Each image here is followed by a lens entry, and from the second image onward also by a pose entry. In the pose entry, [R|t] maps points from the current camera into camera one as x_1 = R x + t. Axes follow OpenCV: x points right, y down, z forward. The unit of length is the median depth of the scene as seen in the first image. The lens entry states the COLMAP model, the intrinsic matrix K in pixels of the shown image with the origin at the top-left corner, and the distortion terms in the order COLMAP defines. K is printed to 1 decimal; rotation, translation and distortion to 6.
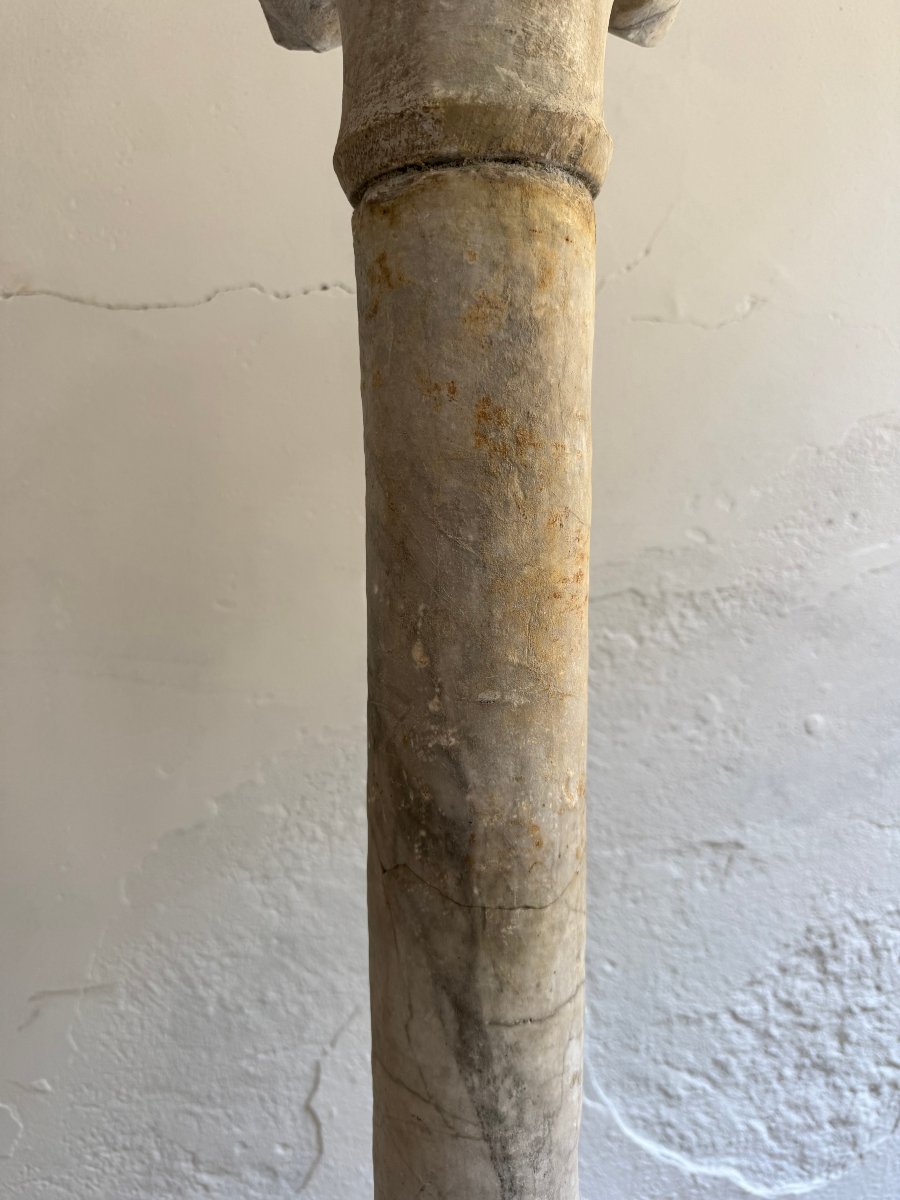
lens RADIAL K [[902.5, 0, 458.6], [0, 902.5, 606.4], [0, 0, 1]] dist [-0.022123, 0.005092]
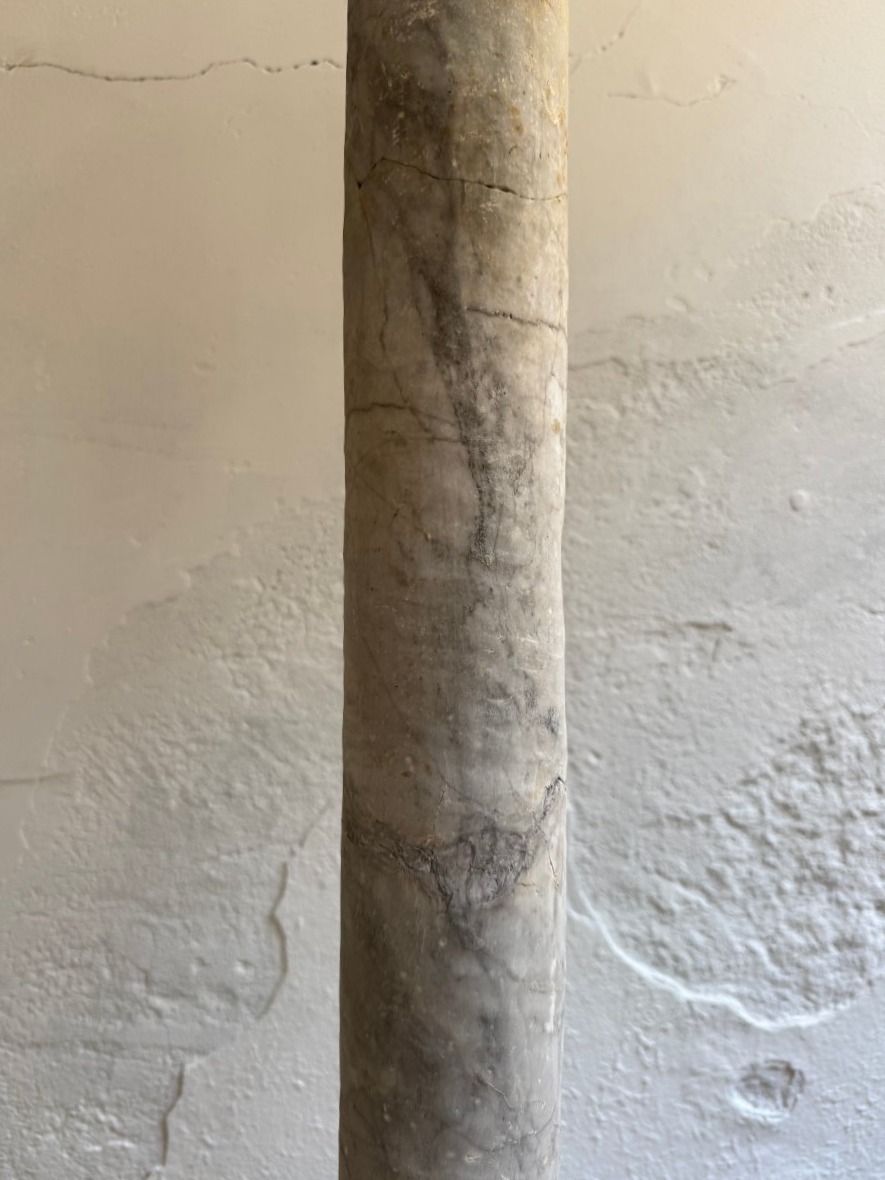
lens RADIAL K [[890.9, 0, 442.5], [0, 890.9, 590.0], [0, 0, 1]] dist [0.021609, -0.066617]
pose [[0.999957, 0.009106, 0.001713, 0.003570], [-0.008828, 0.992434, -0.122460, 0.360835], [-0.002816, 0.122439, 0.992472, 0.042889]]
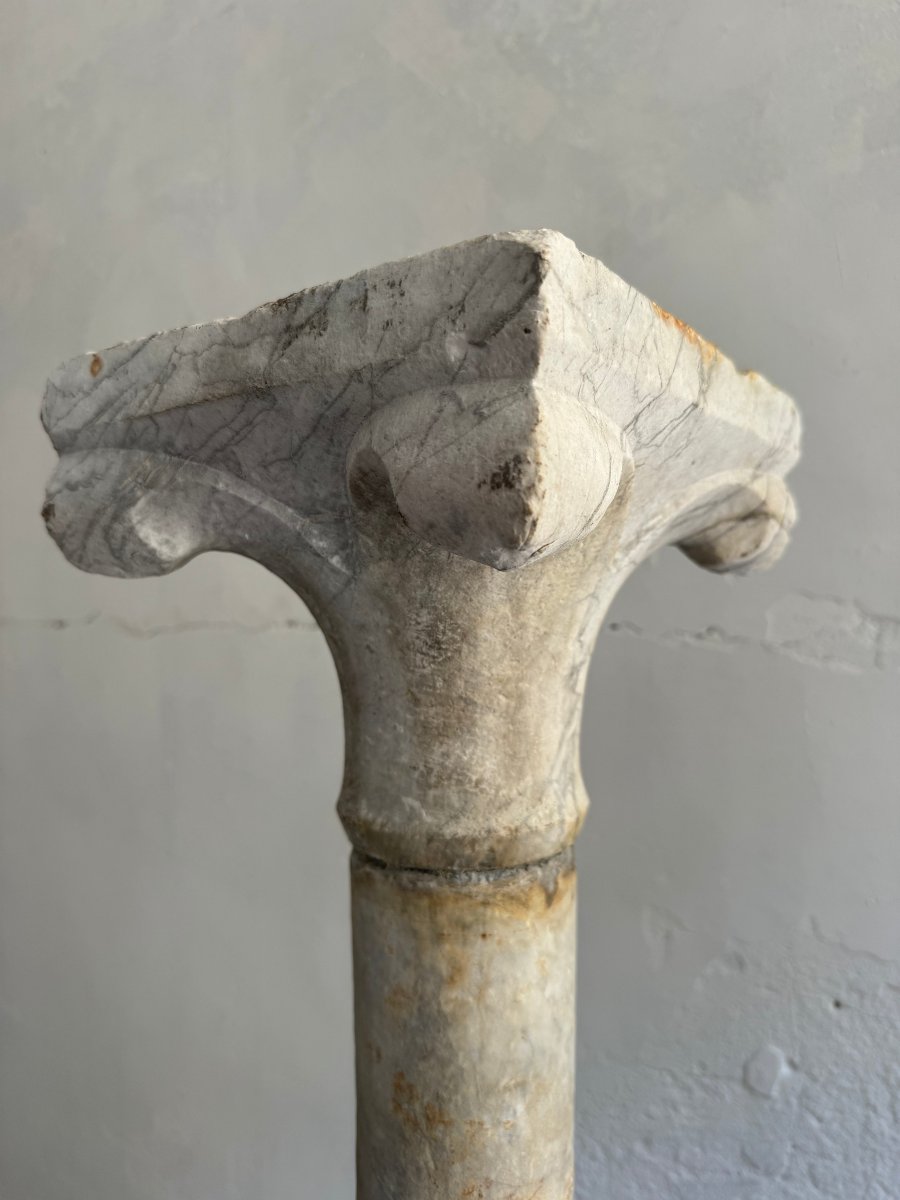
lens RADIAL K [[892.6, 0, 427.2], [0, 892.6, 604.1], [0, 0, 1]] dist [0.029661, -0.031100]
pose [[0.821498, 0.014400, -0.570029, 0.258118], [-0.068457, 0.994941, -0.073524, -0.275568], [0.566087, 0.099422, 0.818328, 0.019367]]
